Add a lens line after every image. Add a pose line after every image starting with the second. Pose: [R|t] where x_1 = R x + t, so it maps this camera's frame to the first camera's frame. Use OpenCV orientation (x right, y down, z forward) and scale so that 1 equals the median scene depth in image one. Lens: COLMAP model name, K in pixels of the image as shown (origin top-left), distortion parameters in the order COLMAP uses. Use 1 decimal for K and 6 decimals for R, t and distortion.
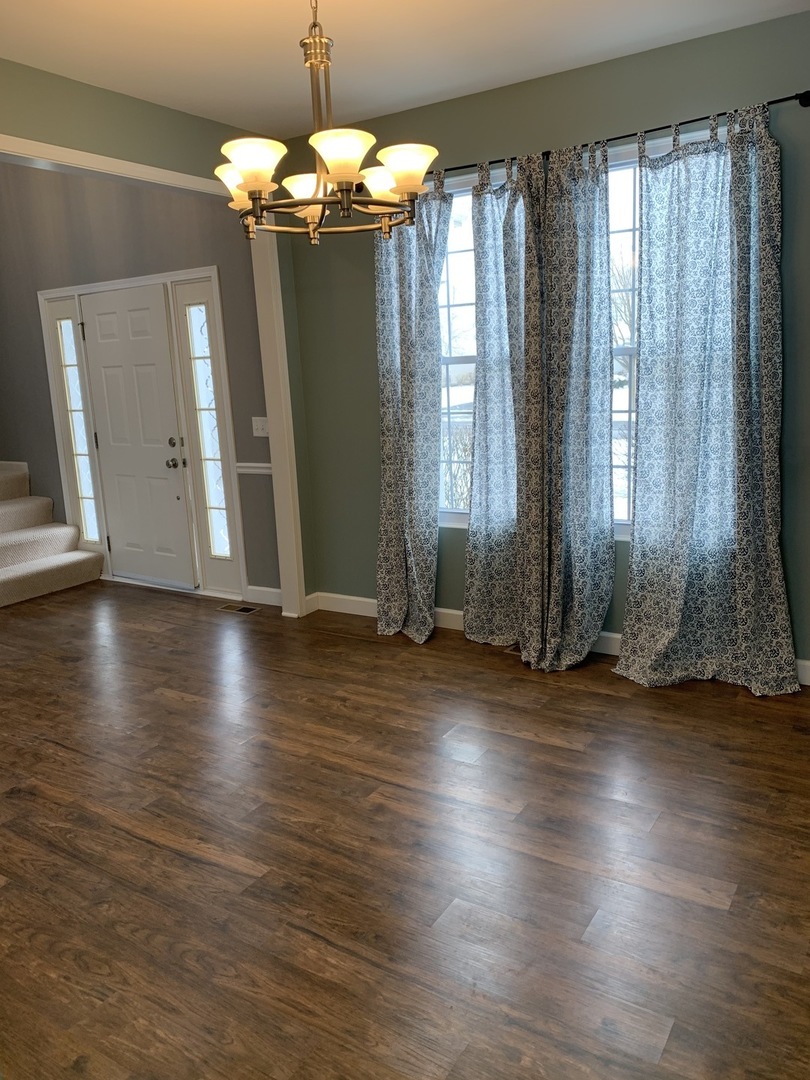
lens RADIAL K [[824.2, 0, 404.1], [0, 824.2, 538.7], [0, 0, 1]] dist [-0.004529, -0.003769]
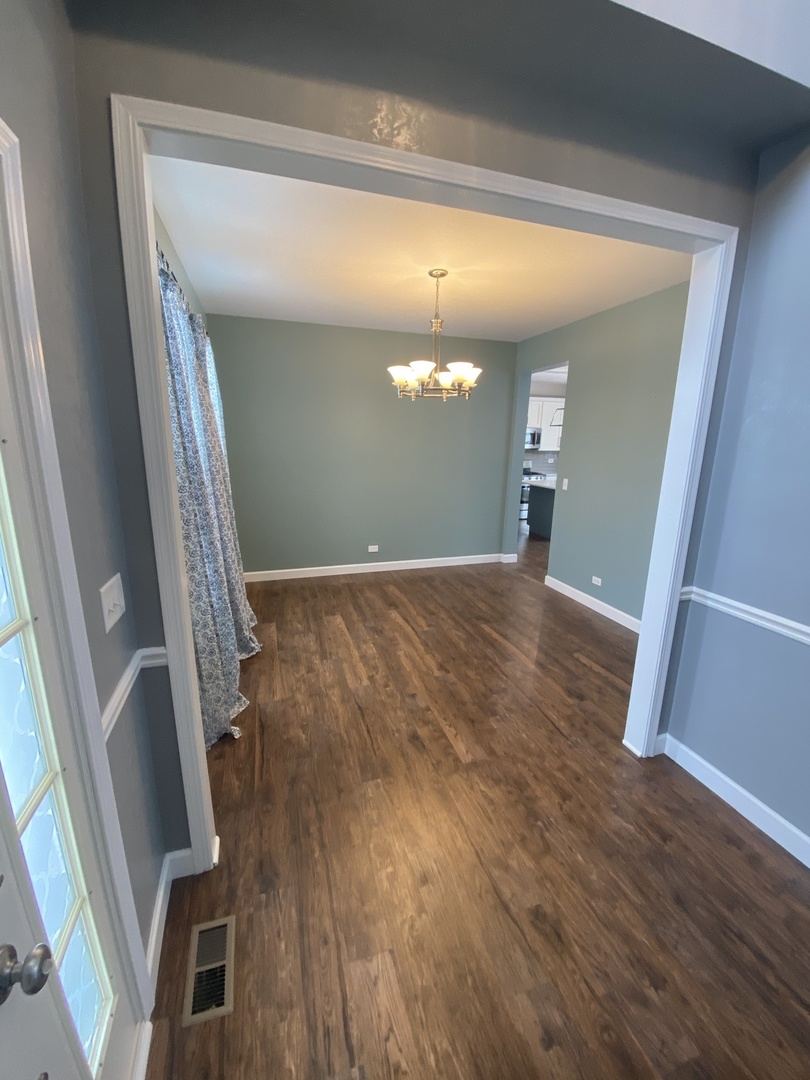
lens RADIAL K [[437.6, 0, 403.0], [0, 437.6, 540.5], [0, 0, 1]] dist [-0.002488, -0.000288]
pose [[-0.770579, -0.108799, 0.627989, -0.615299], [0.160814, 0.920250, 0.356761, -0.323266], [-0.616722, 0.375902, -0.691629, 1.470996]]
